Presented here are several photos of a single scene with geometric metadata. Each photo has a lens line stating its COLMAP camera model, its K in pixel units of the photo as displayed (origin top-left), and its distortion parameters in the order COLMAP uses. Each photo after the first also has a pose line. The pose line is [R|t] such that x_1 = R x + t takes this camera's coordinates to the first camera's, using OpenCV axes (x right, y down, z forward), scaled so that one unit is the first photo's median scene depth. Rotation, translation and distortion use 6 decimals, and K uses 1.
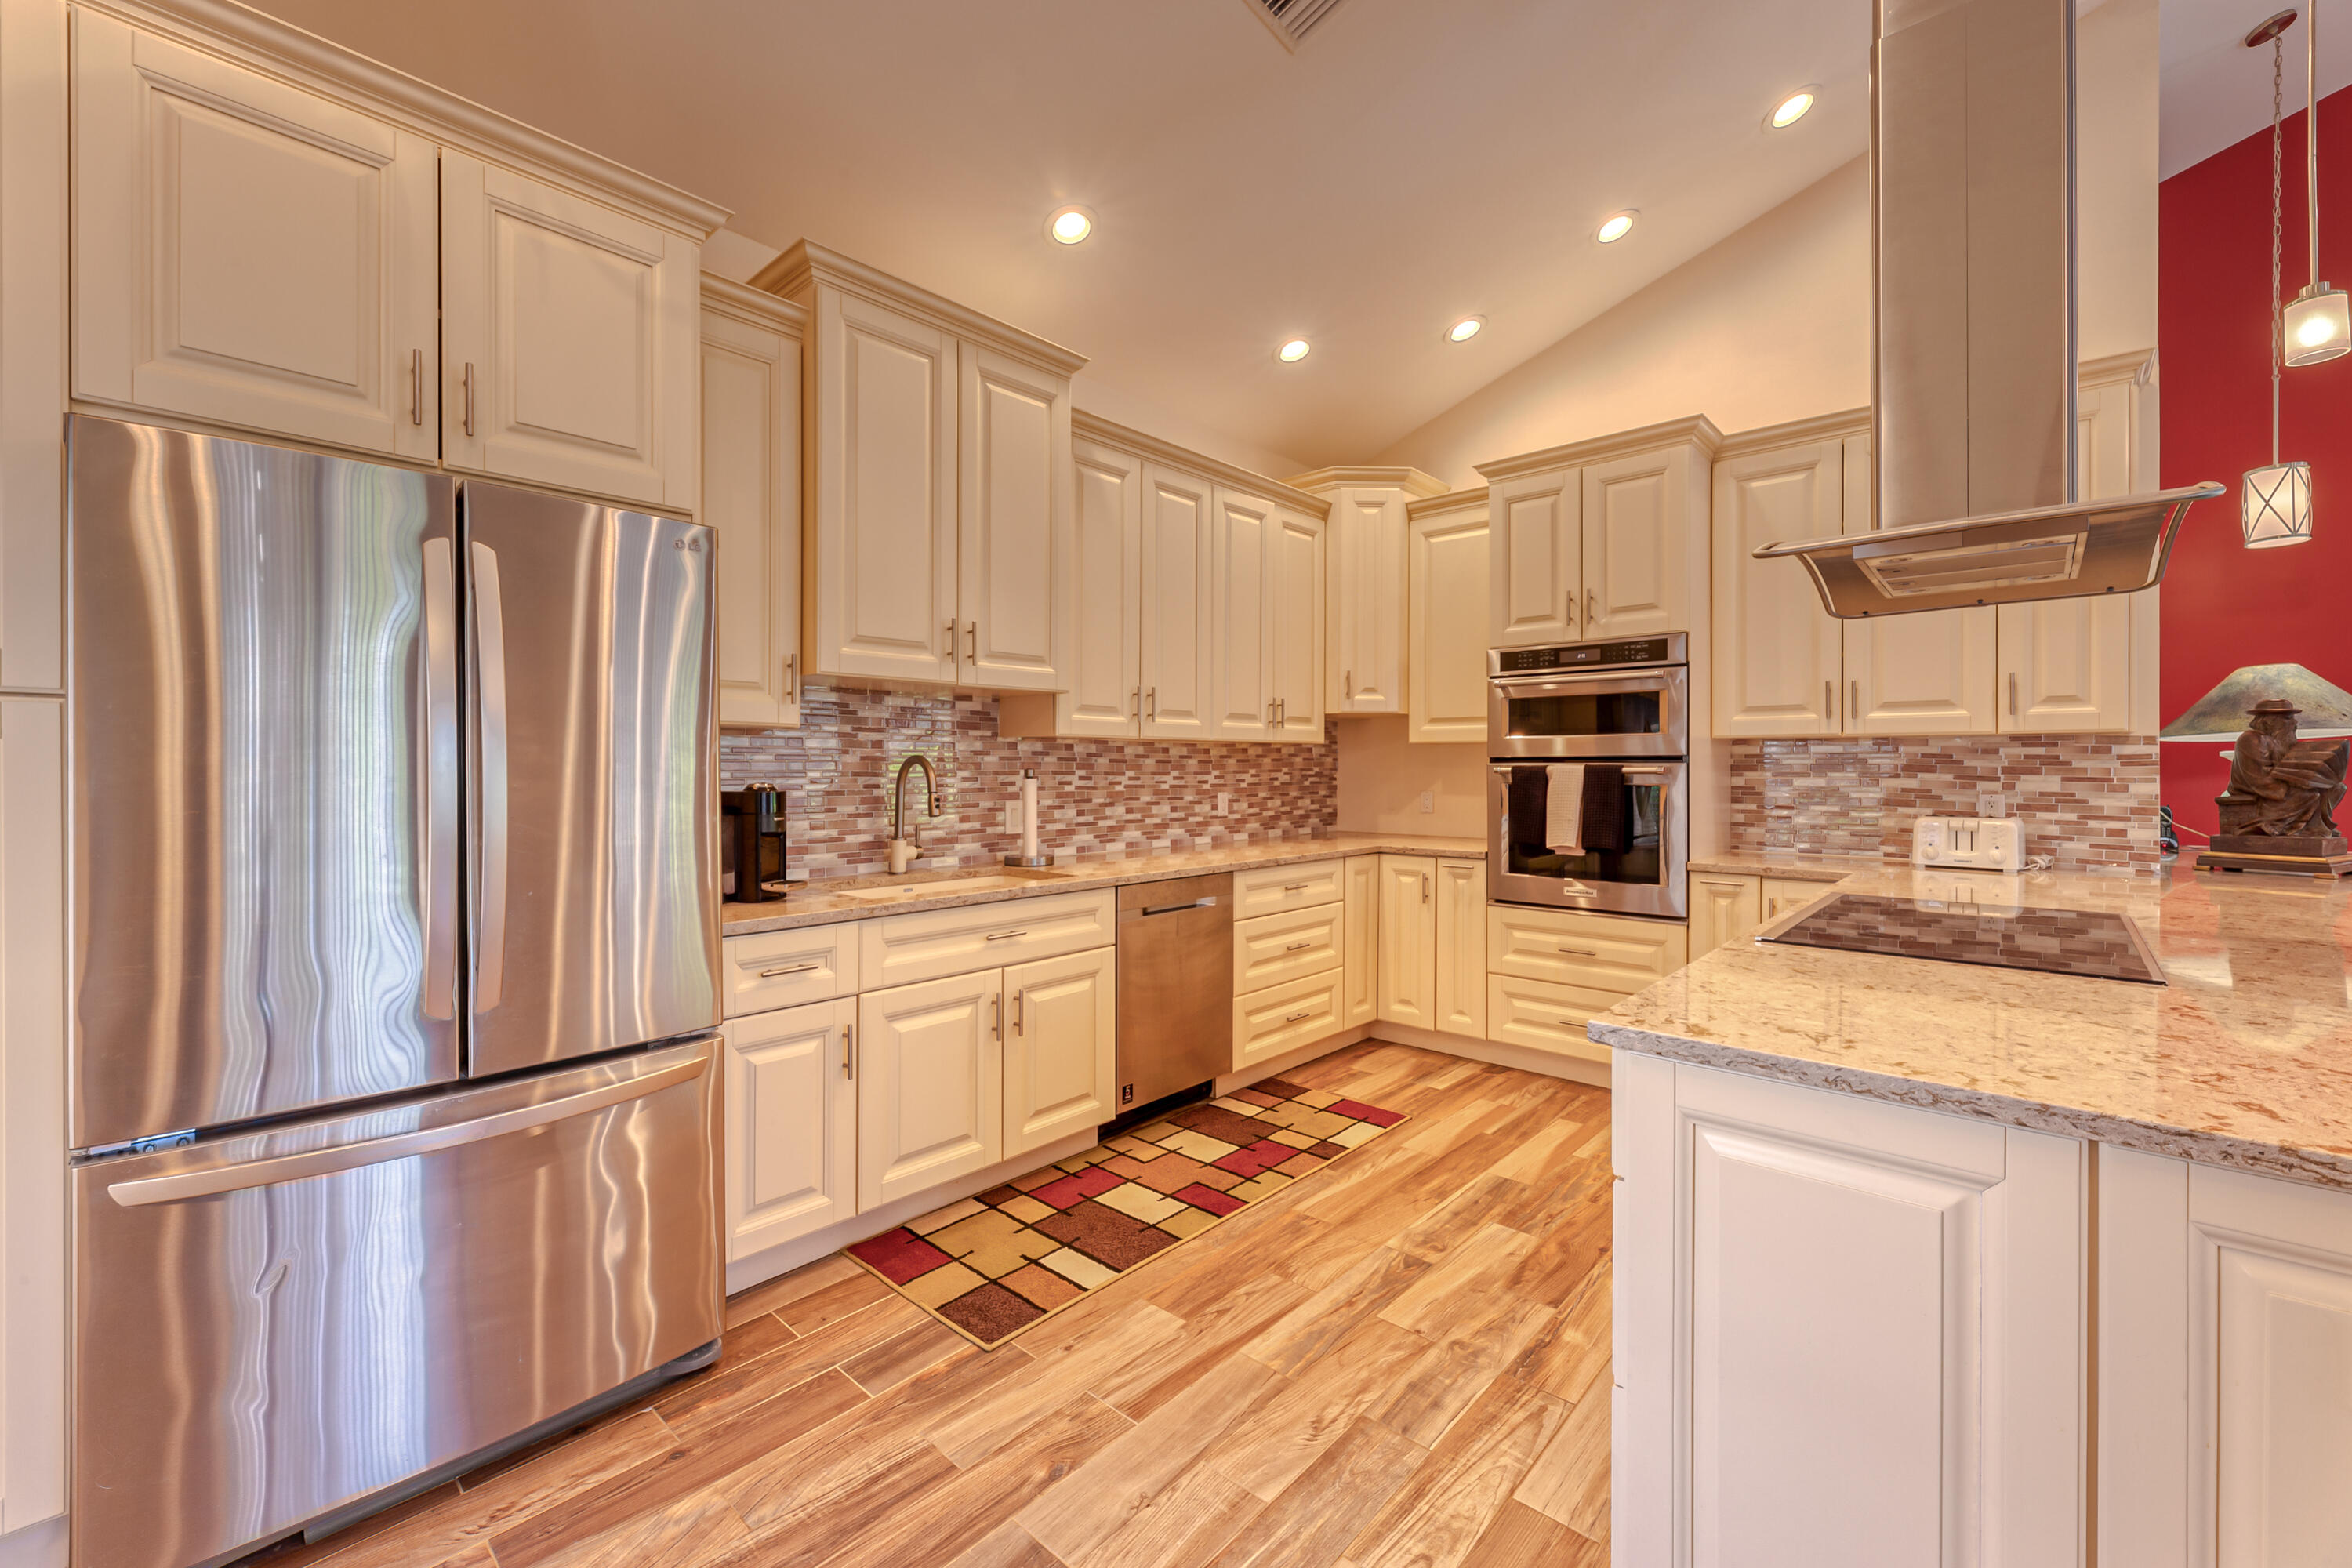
lens RADIAL K [[944.2, 0, 1171.5], [0, 944.2, 771.2], [0, 0, 1]] dist [0.002388, -0.000654]
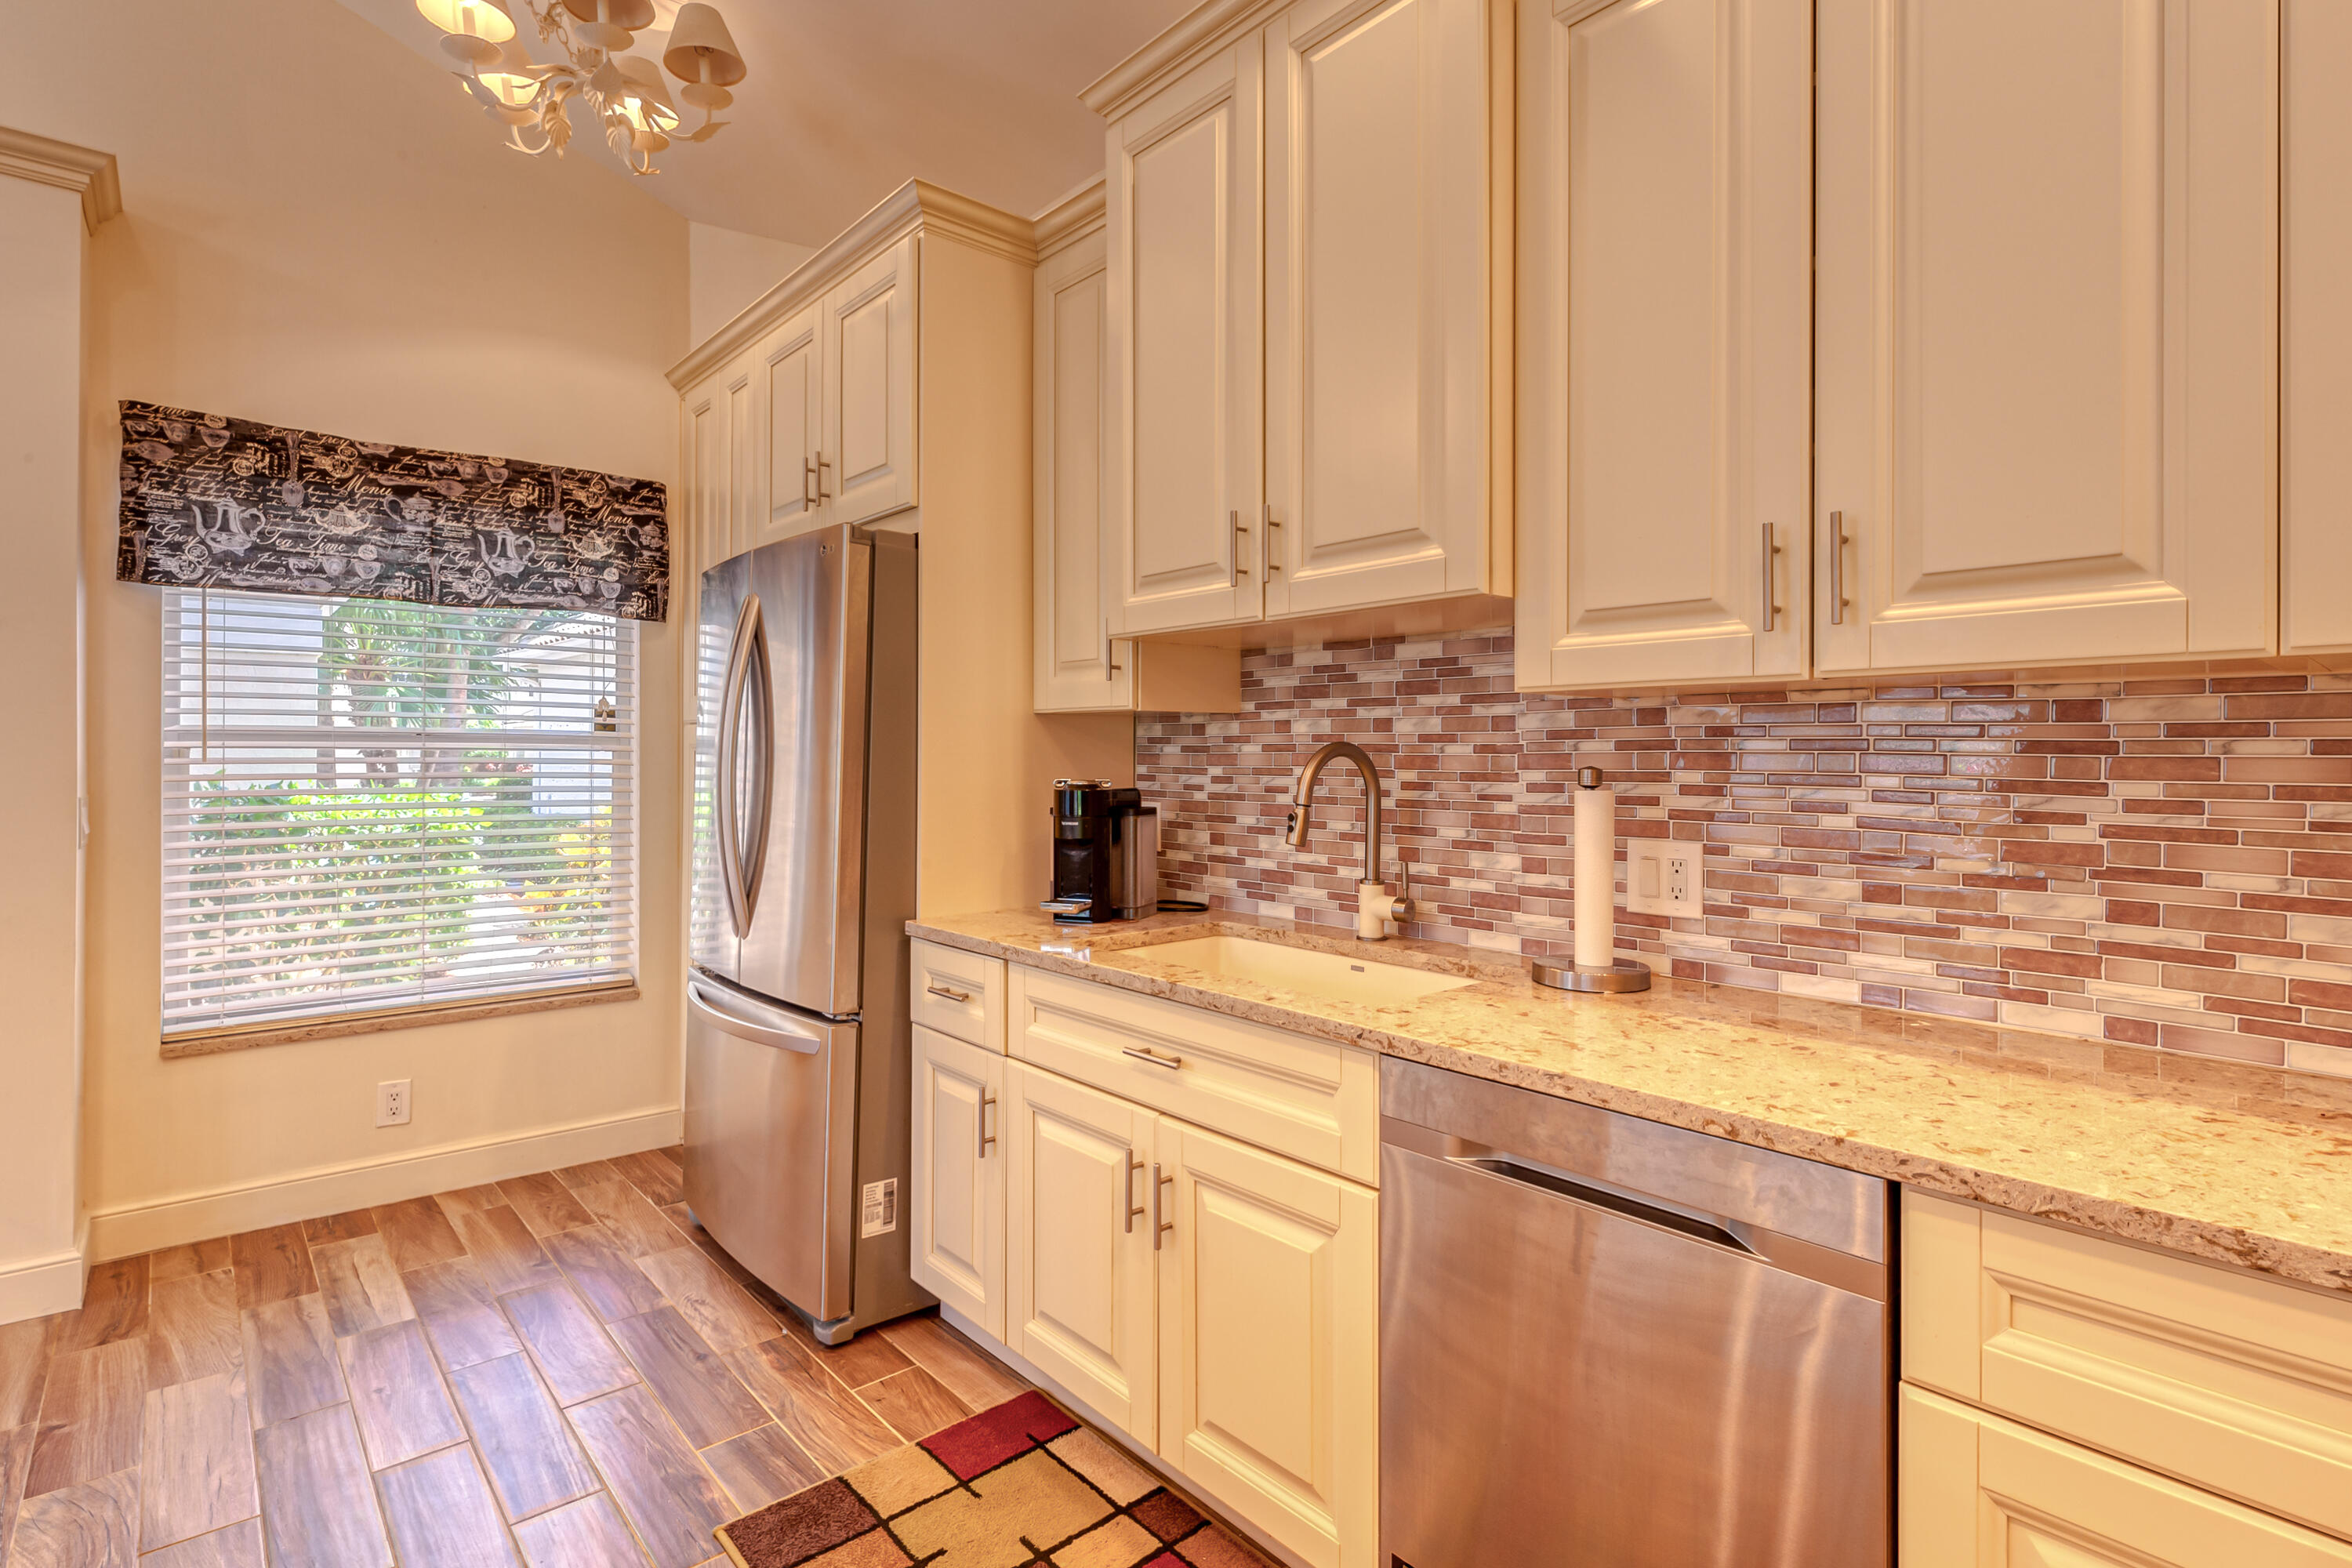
lens RADIAL K [[1127.7, 0, 1178.9], [0, 1127.7, 755.5], [0, 0, 1]] dist [0.001501, 0.000813]
pose [[-0.100593, -0.003412, -0.994922, 0.432722], [-0.009721, 0.999950, -0.002446, -0.005514], [0.994880, 0.009425, -0.100621, 0.939843]]
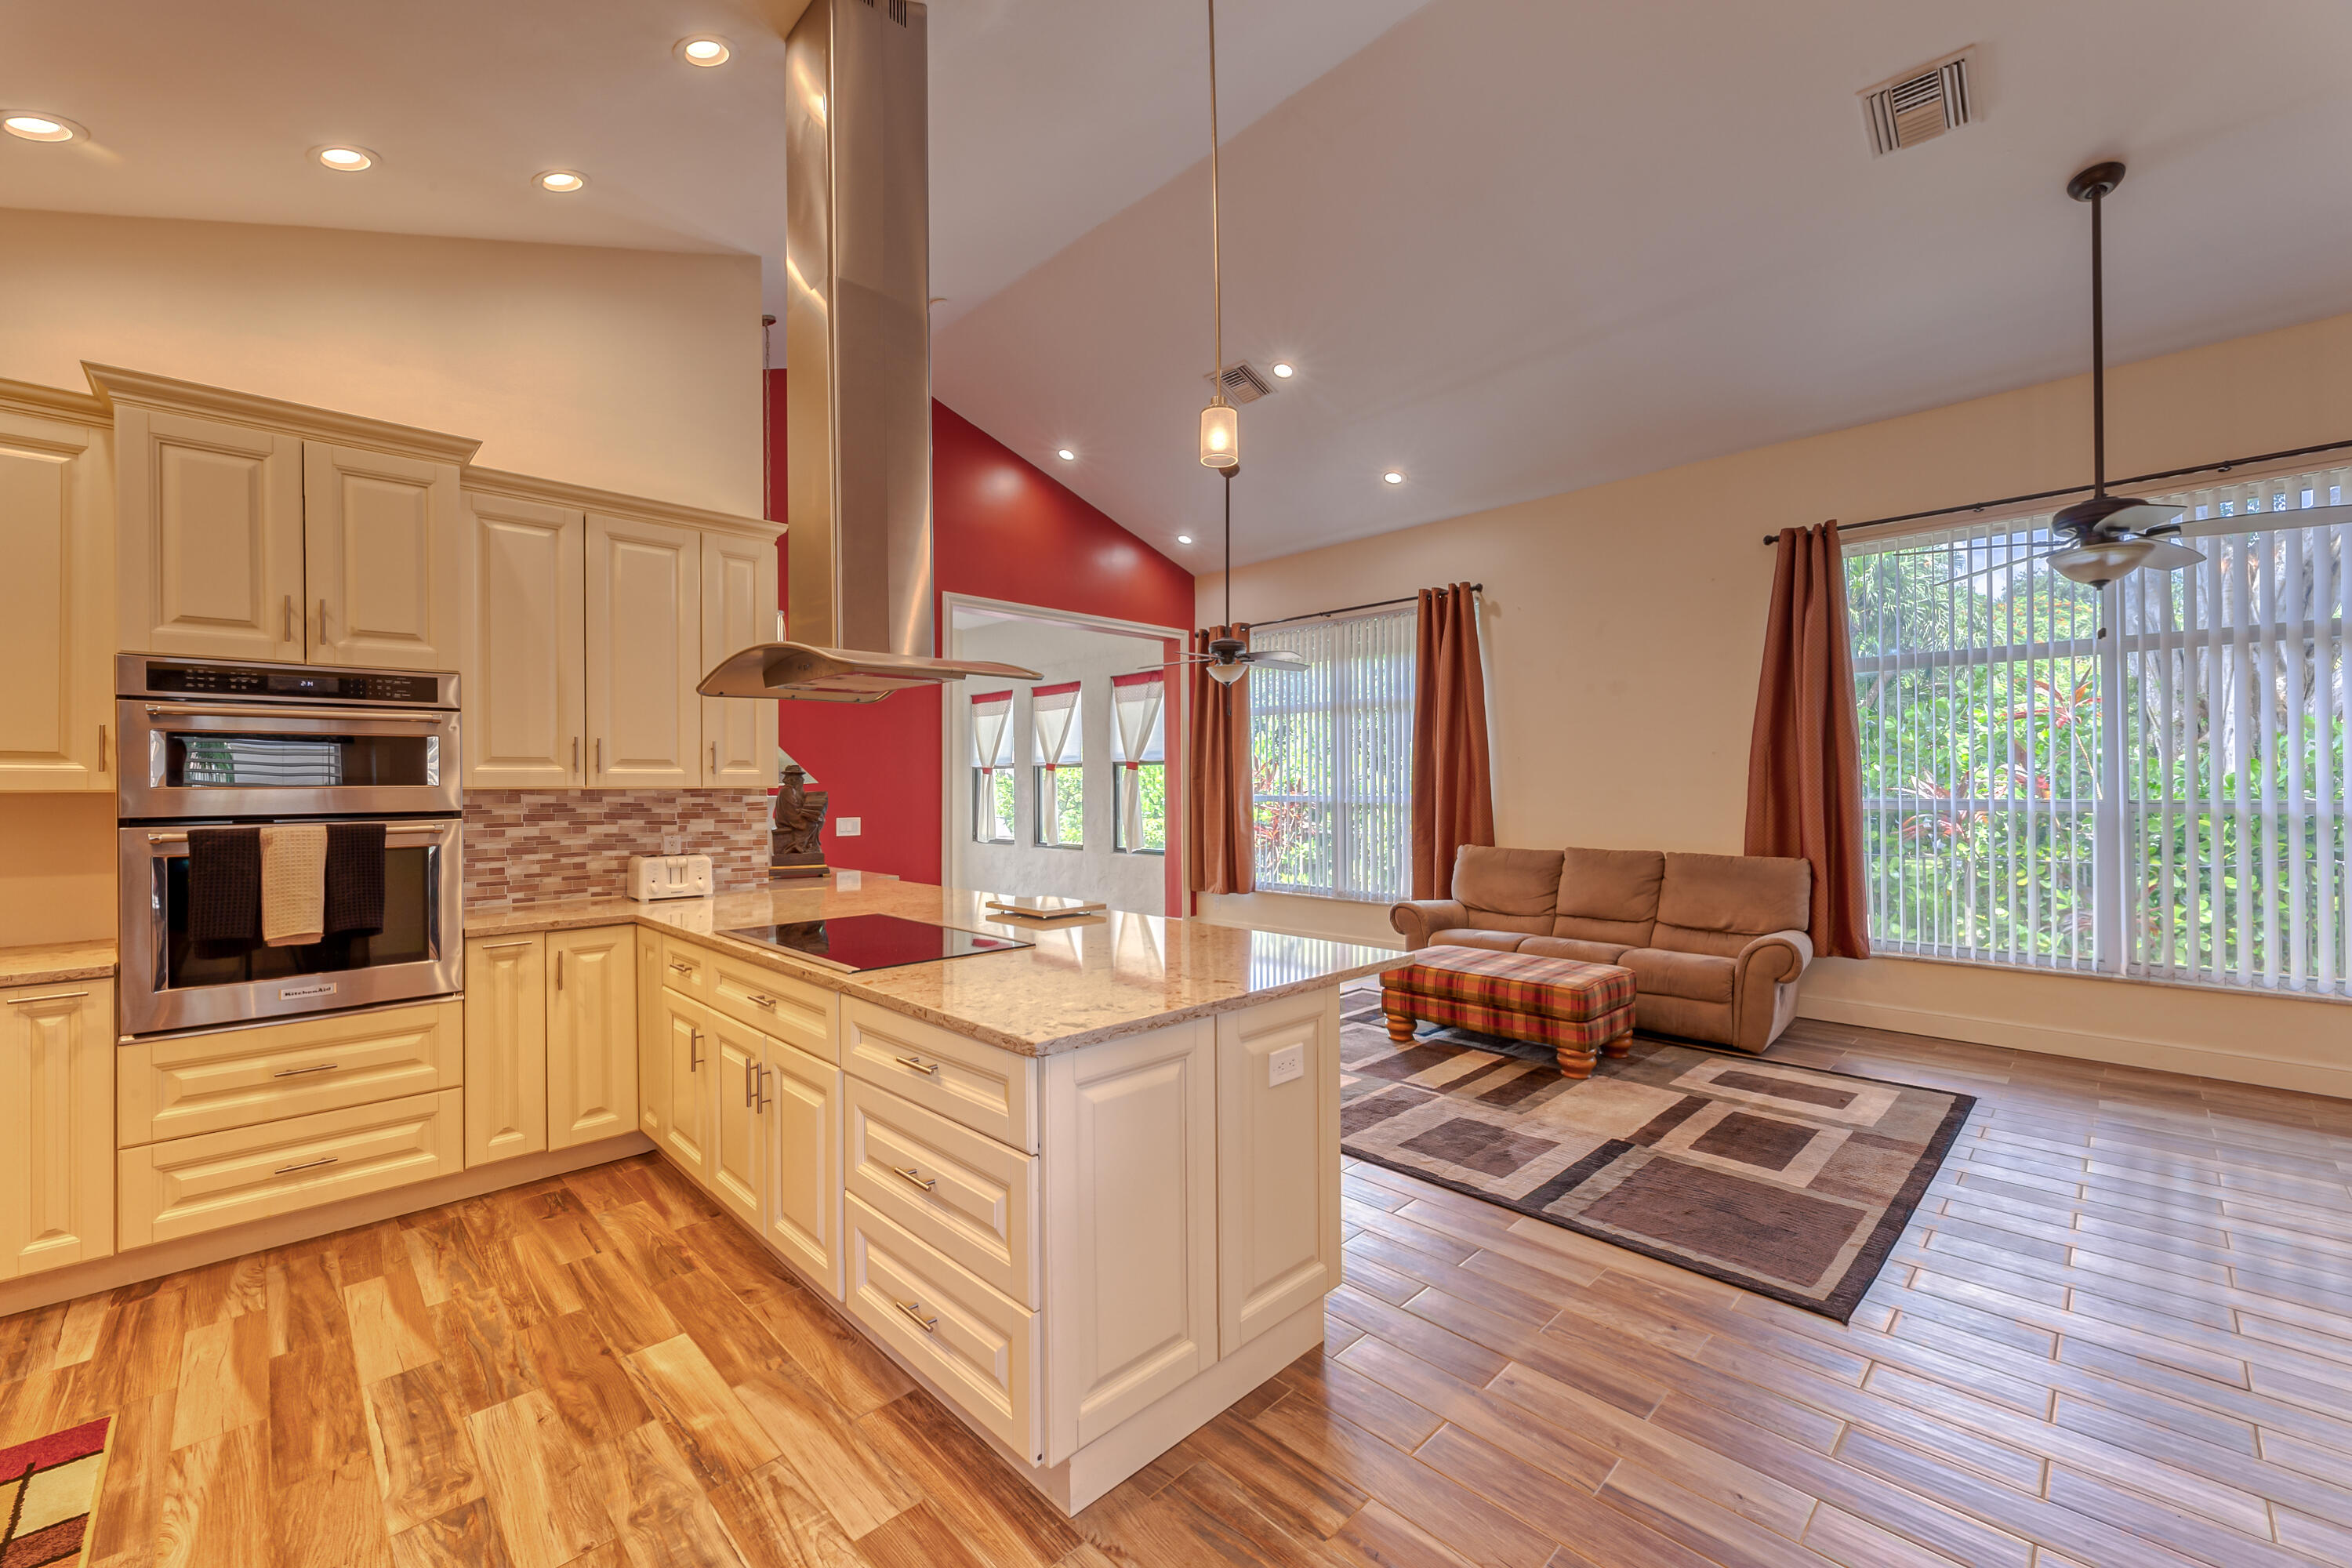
lens RADIAL K [[944.2, 0, 1174.3], [0, 944.2, 781.2], [0, 0, 1]] dist [0.002388, -0.000654]
pose [[0.052226, 0.002007, 0.998633, -0.348921], [0.011309, 0.999933, -0.002601, -0.038012], [-0.998571, 0.011429, 0.052200, 0.297951]]
